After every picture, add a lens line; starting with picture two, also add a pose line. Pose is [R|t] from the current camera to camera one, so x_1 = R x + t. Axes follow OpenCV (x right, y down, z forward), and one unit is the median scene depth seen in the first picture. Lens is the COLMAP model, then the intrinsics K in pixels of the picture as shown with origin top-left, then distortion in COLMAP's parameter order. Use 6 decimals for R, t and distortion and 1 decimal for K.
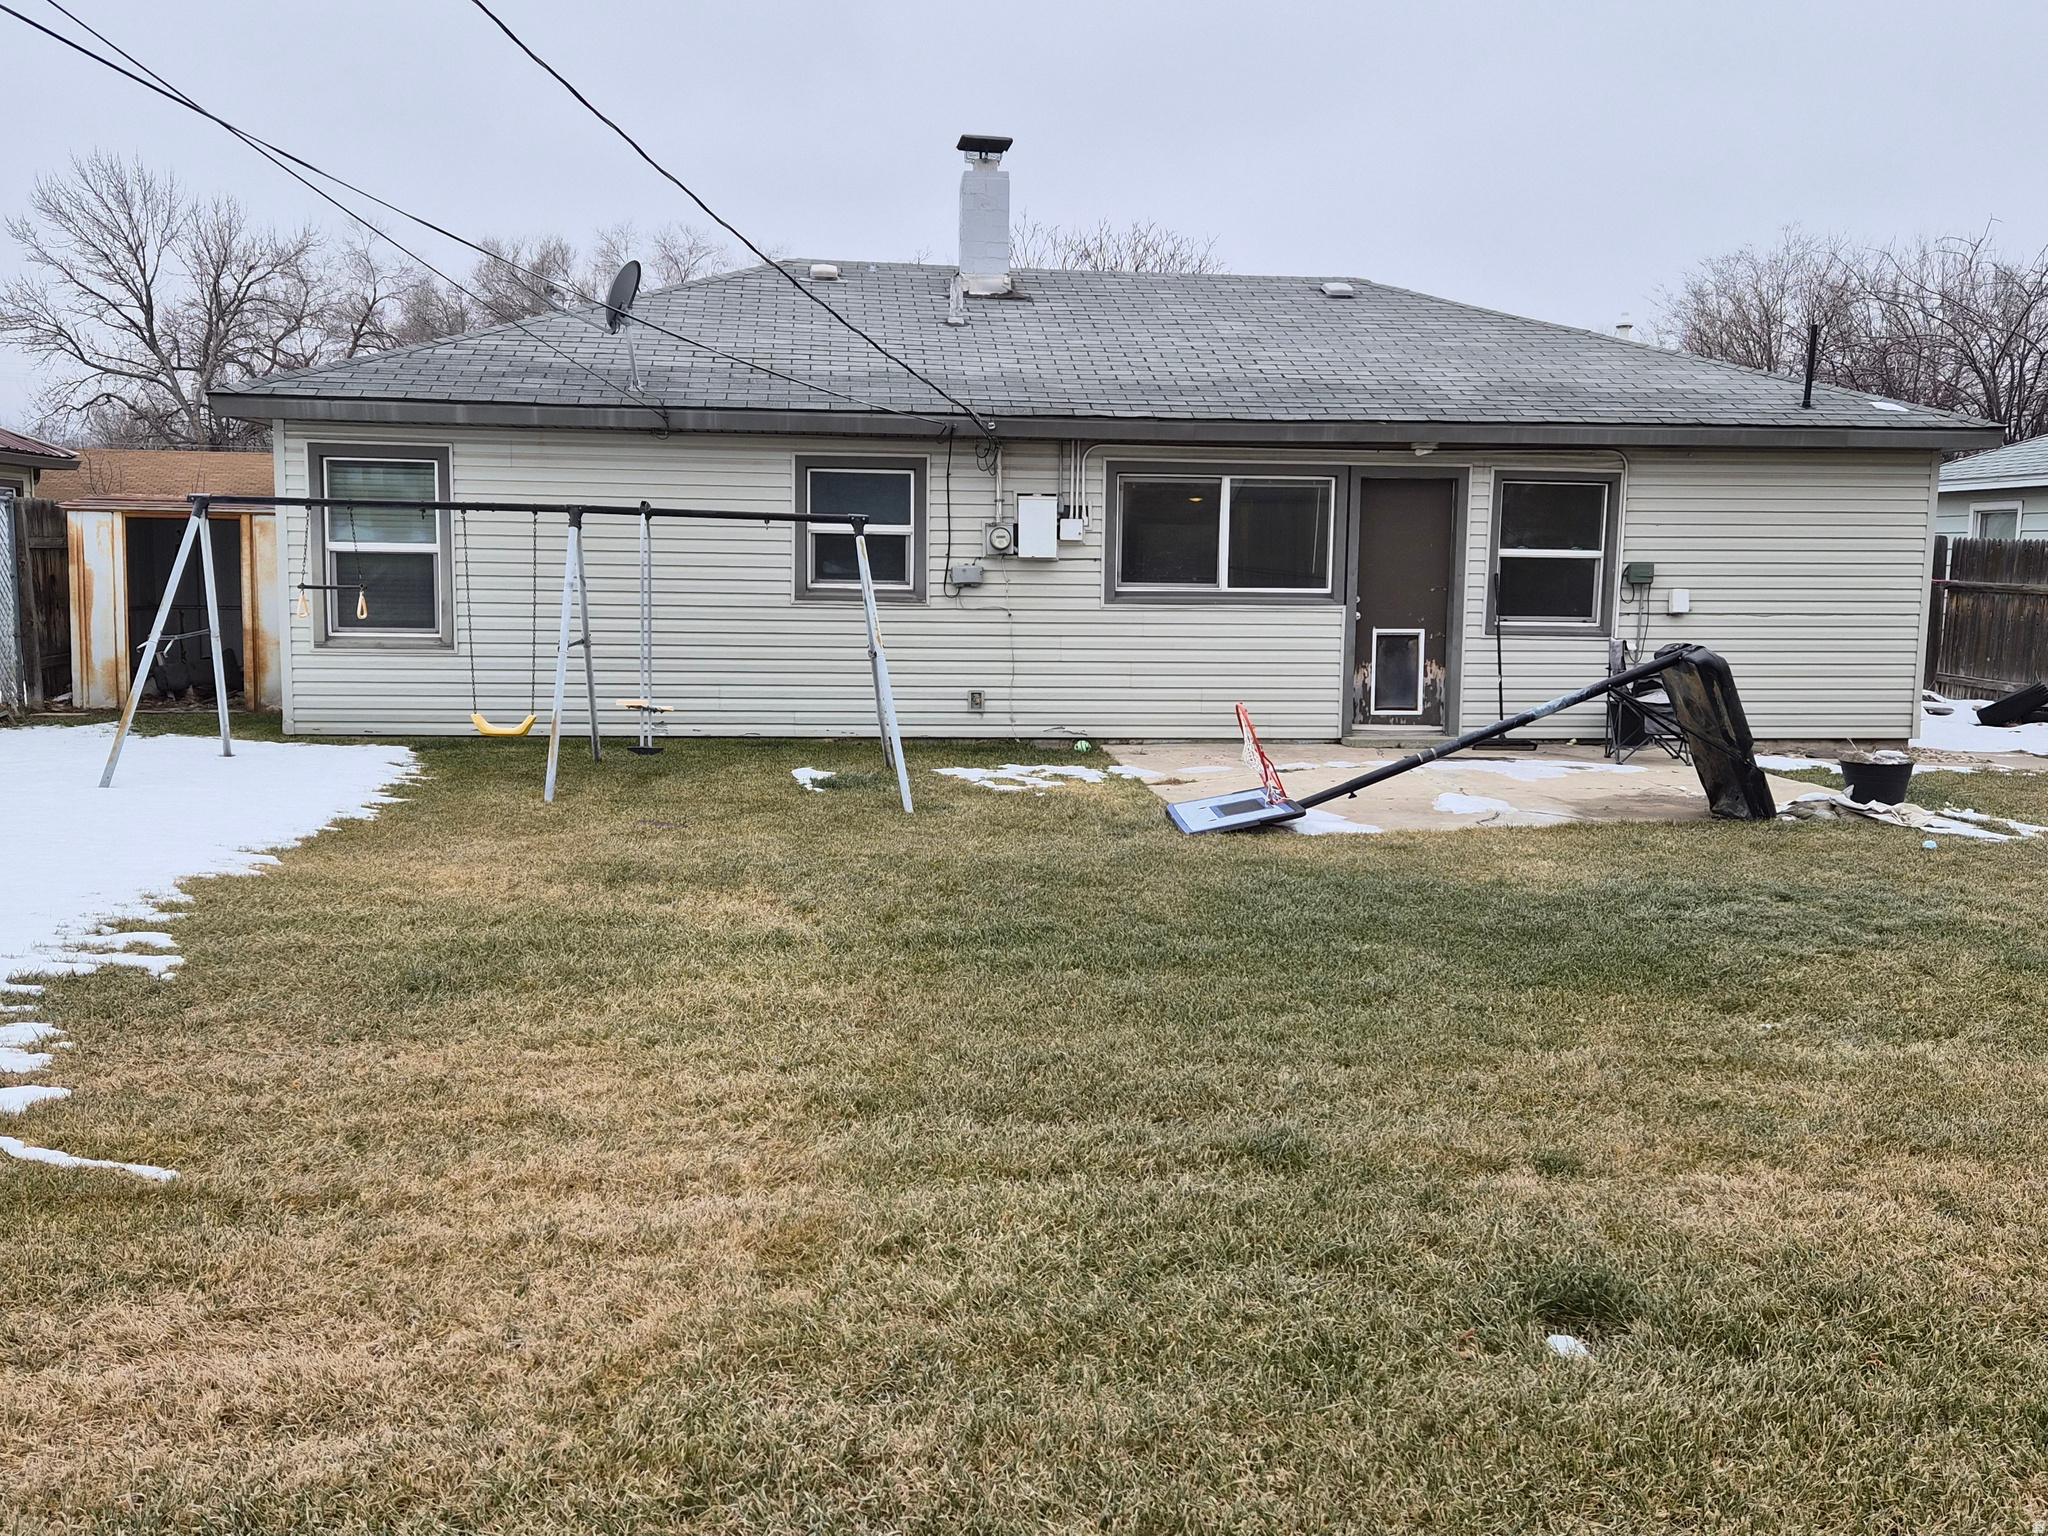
lens RADIAL K [[1786.5, 0, 1022.9], [0, 1786.5, 773.1], [0, 0, 1]] dist [0.041373, 0.004743]
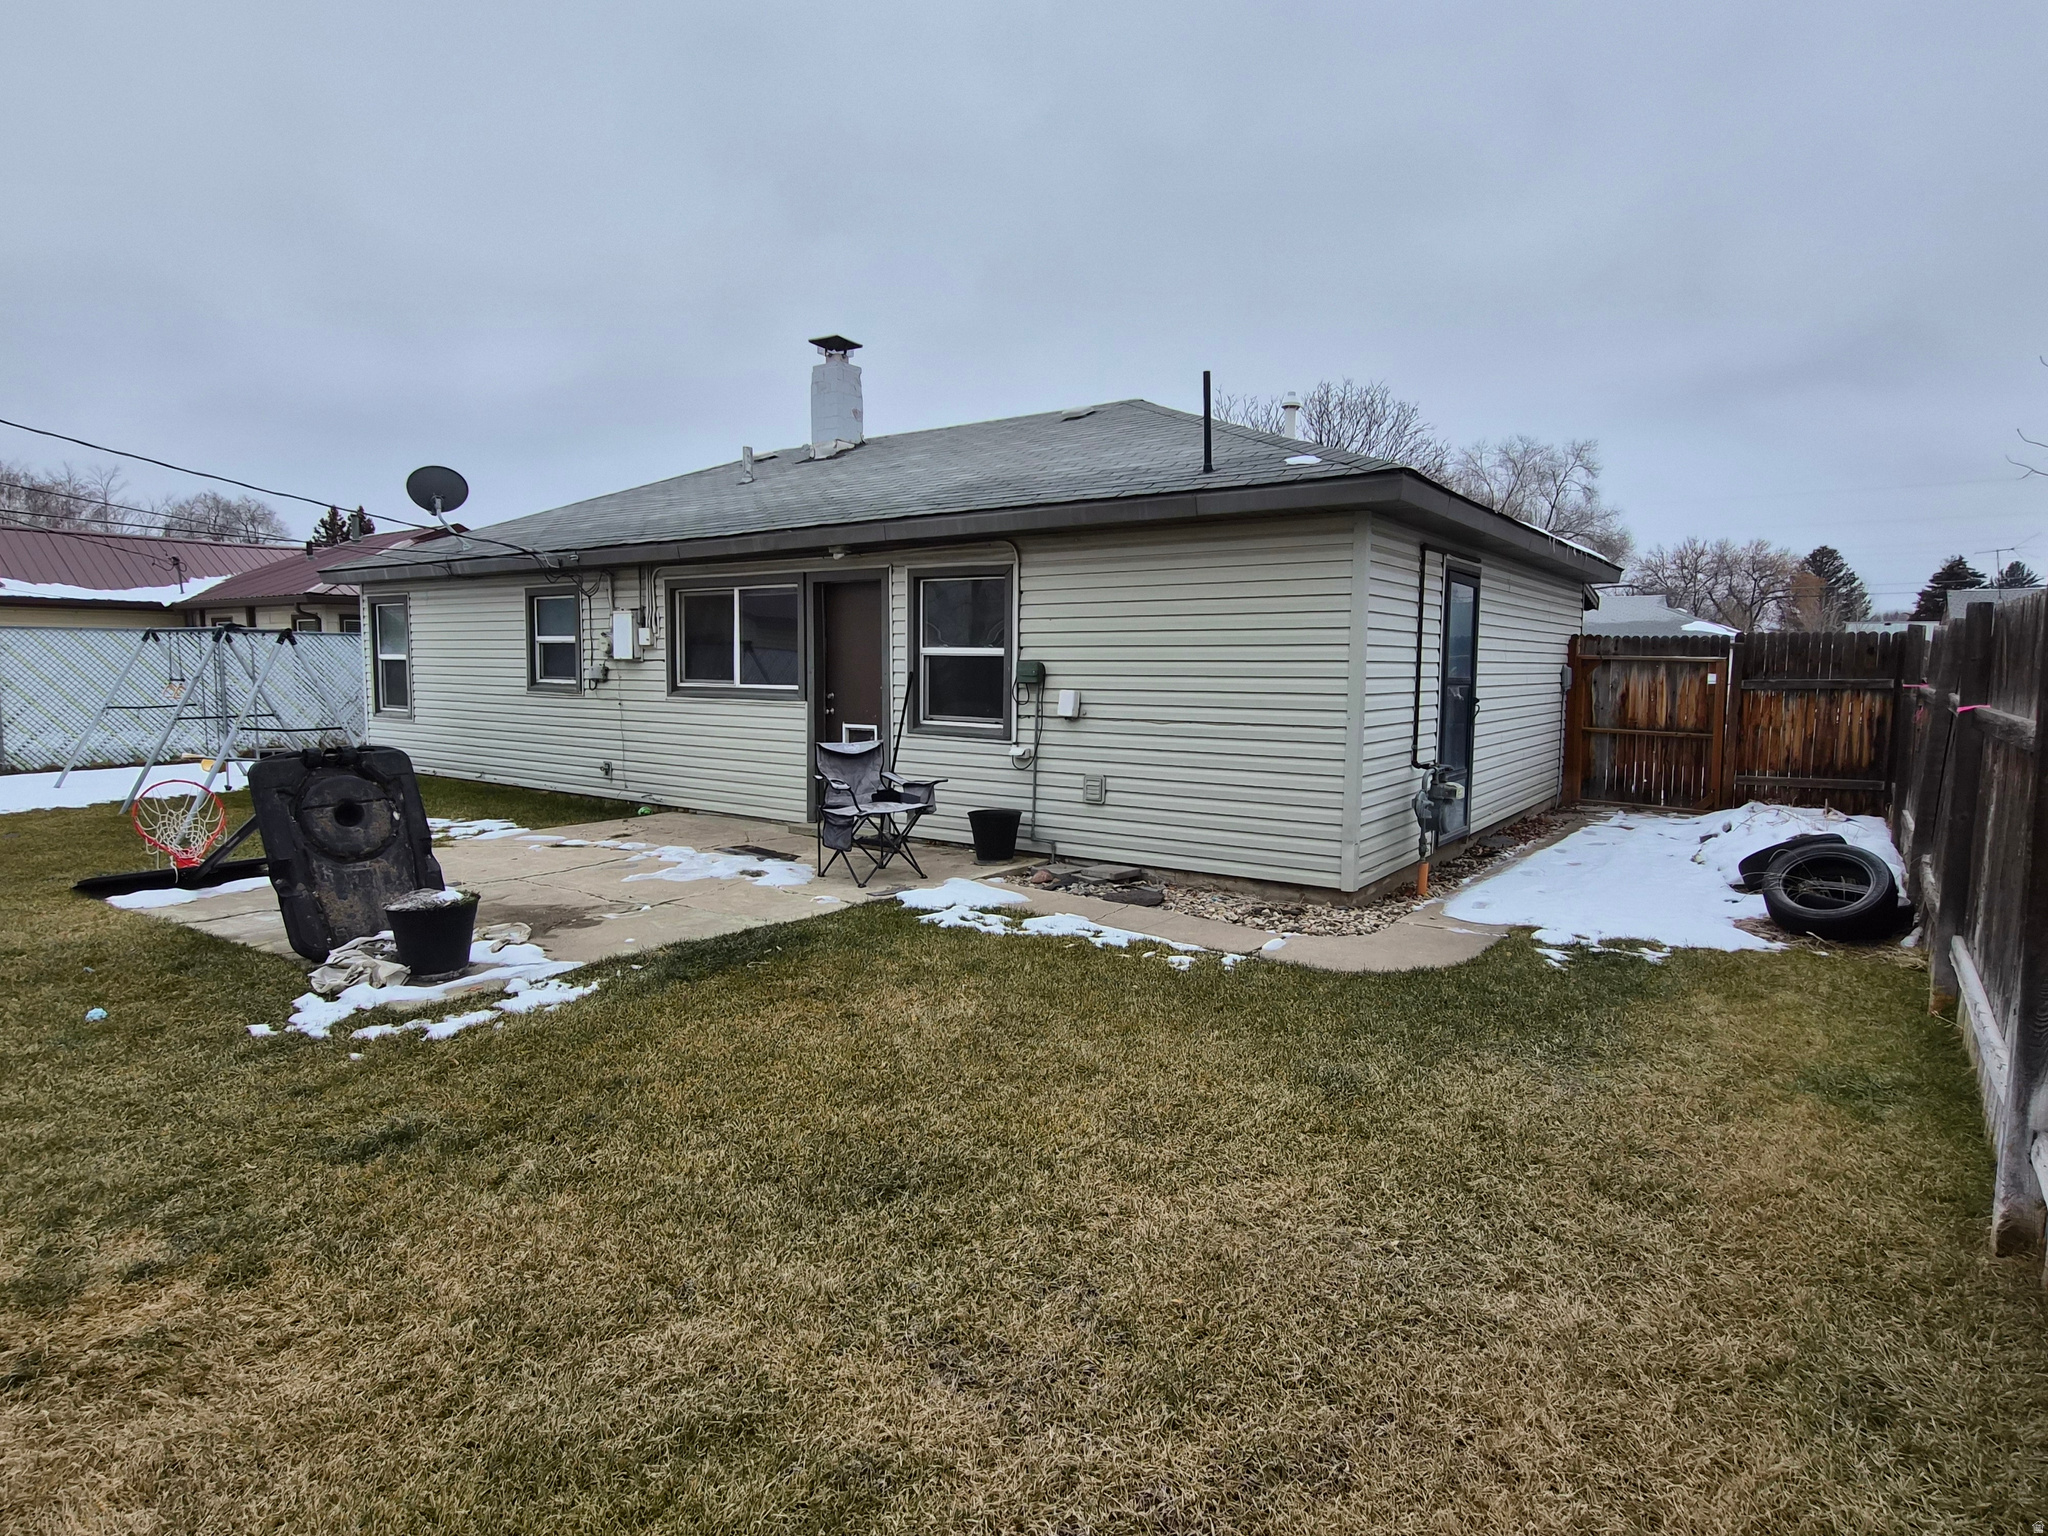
lens RADIAL K [[1092.9, 0, 1025.2], [0, 1092.9, 761.4], [0, 0, 1]] dist [-0.004913, -0.000278]
pose [[0.765303, 0.052133, -0.641556, 0.713095], [-0.071526, 0.997430, -0.004271, -0.064544], [0.639684, 0.049157, 0.767065, 0.584374]]
